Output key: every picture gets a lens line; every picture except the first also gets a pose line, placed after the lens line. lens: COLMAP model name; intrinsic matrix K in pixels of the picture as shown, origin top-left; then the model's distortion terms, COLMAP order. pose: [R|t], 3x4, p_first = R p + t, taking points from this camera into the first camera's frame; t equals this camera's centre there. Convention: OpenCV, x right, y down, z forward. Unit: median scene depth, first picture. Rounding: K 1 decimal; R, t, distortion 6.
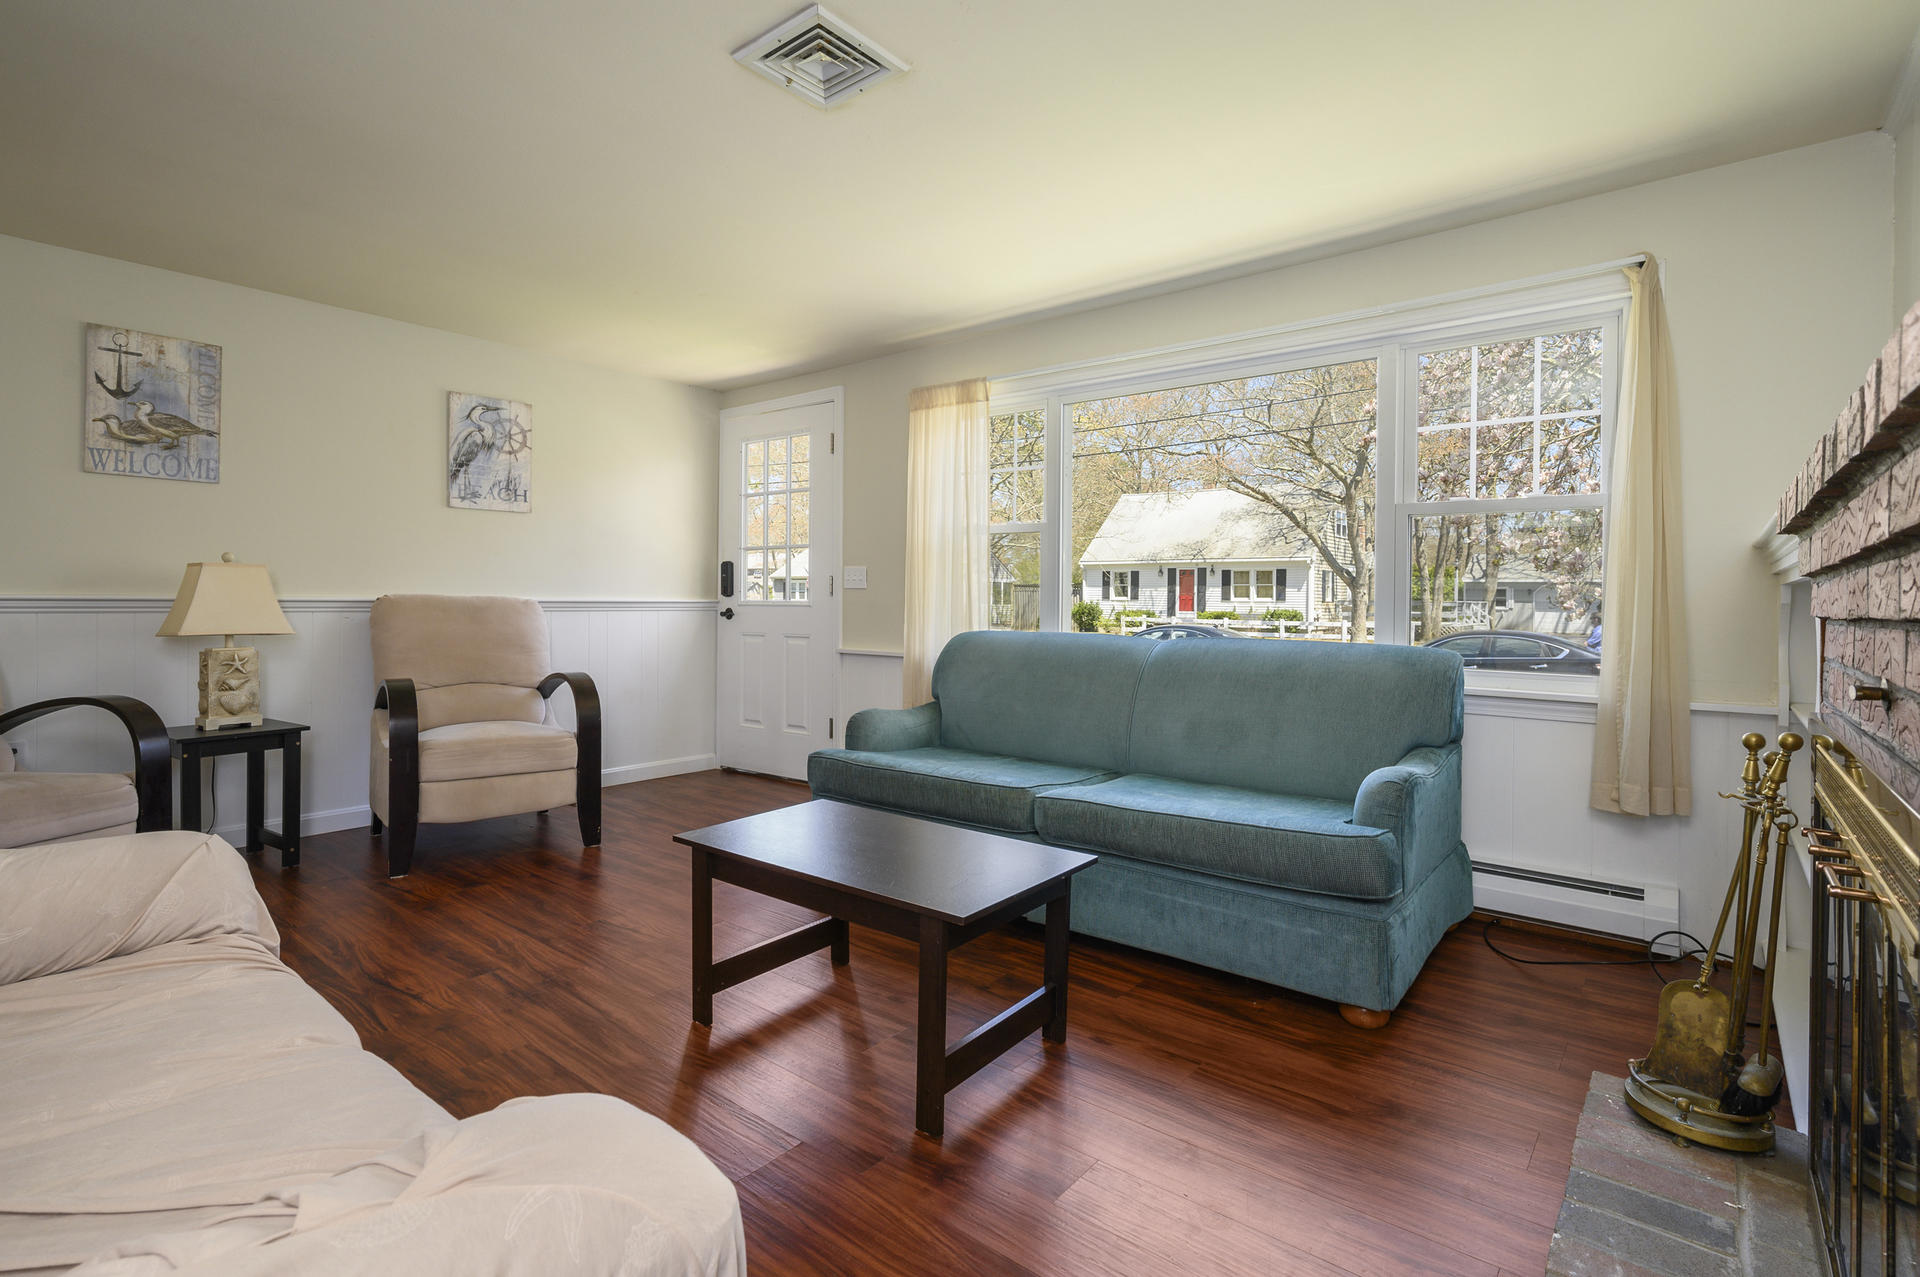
lens RADIAL K [[906.8, 0, 961.7], [0, 906.8, 596.0], [0, 0, 1]] dist [0.000890, 0.000192]
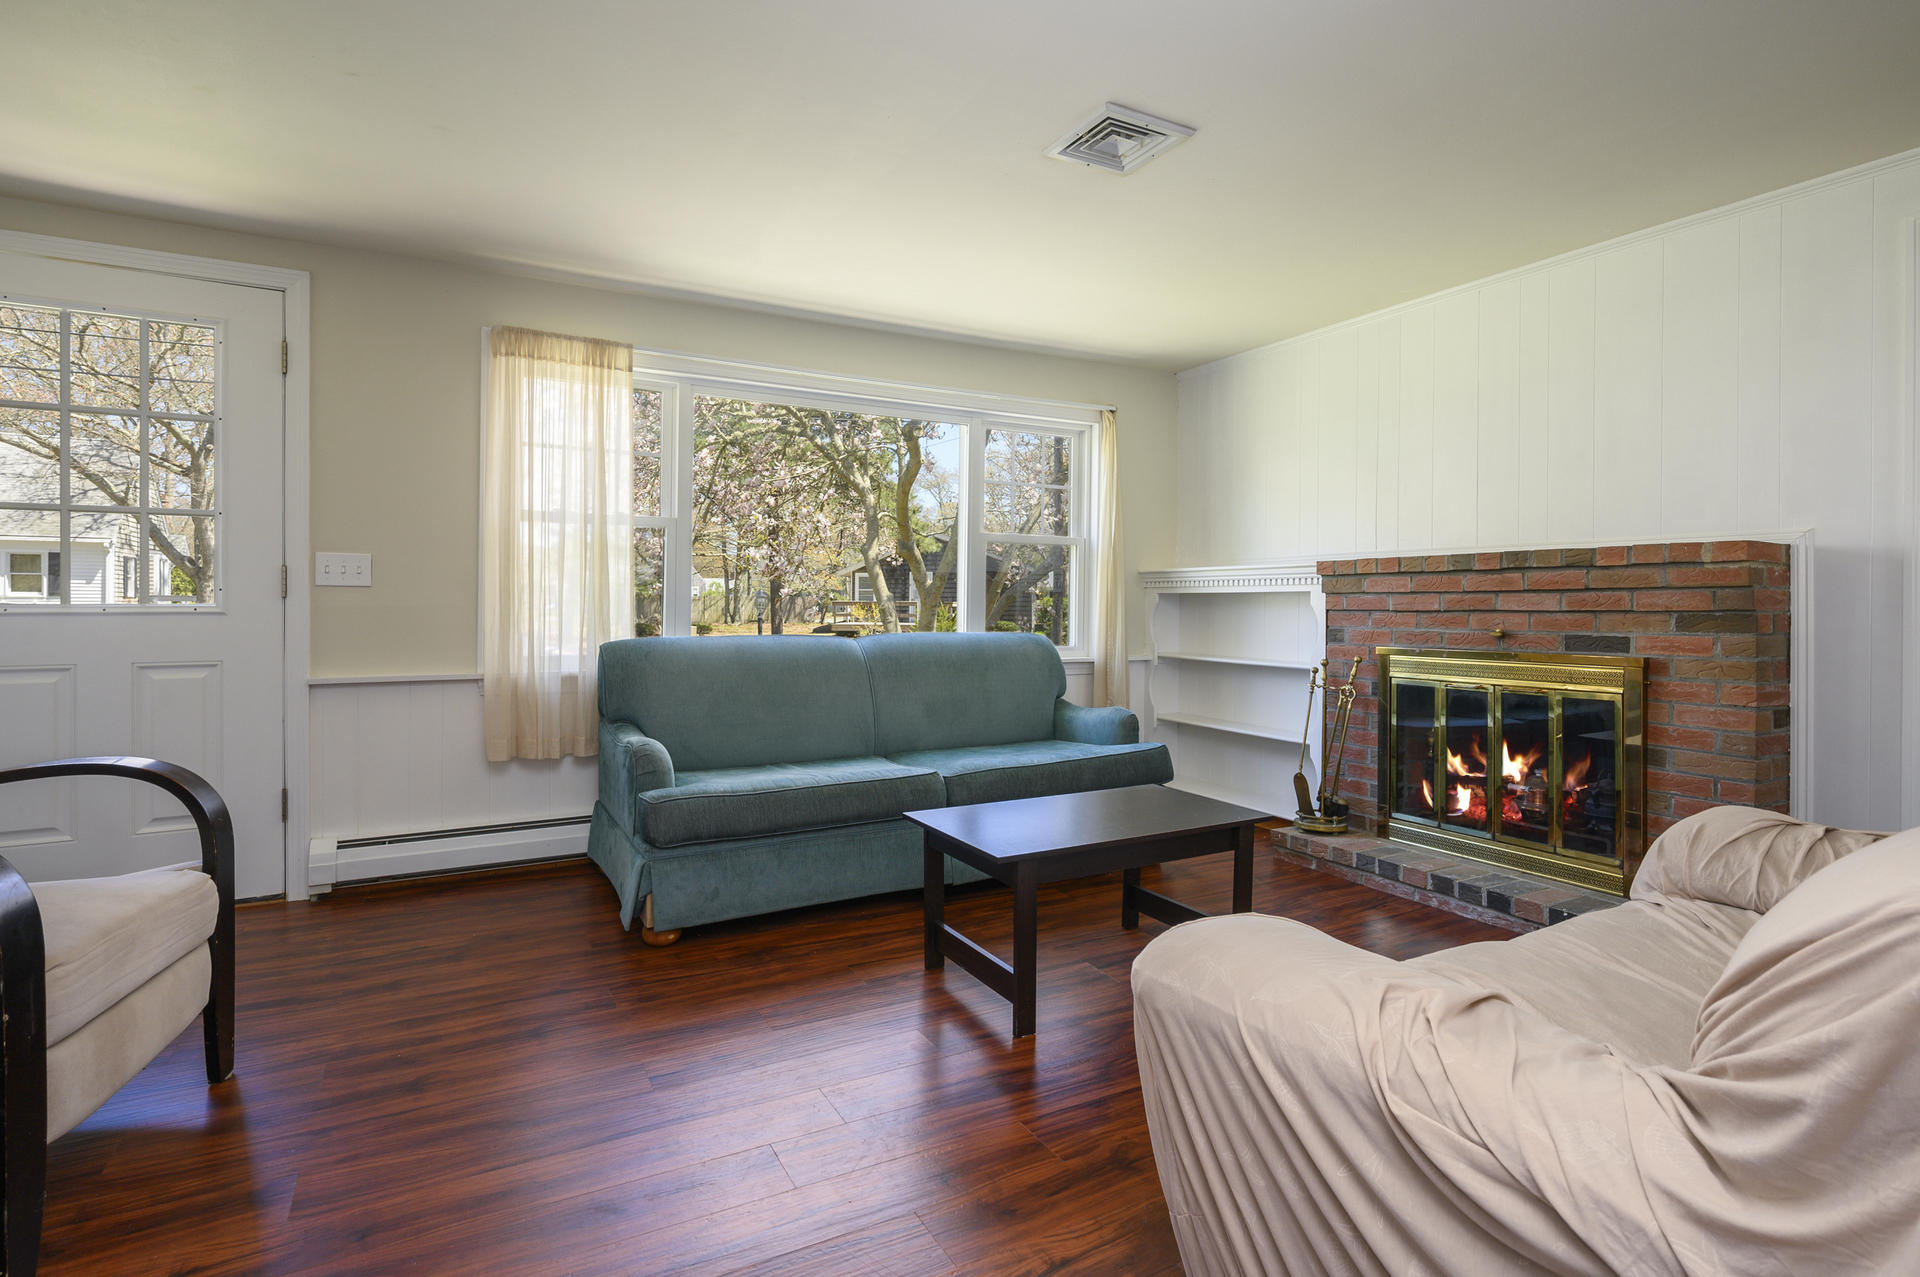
lens RADIAL K [[939.5, 0, 961.6], [0, 939.5, 610.8], [0, 0, 1]] dist [0.000645, -0.000145]
pose [[0.381222, -0.015097, 0.924360, -0.575614], [-0.005007, 0.999818, 0.018395, -0.005531], [-0.924470, -0.011641, 0.381077, 0.310362]]
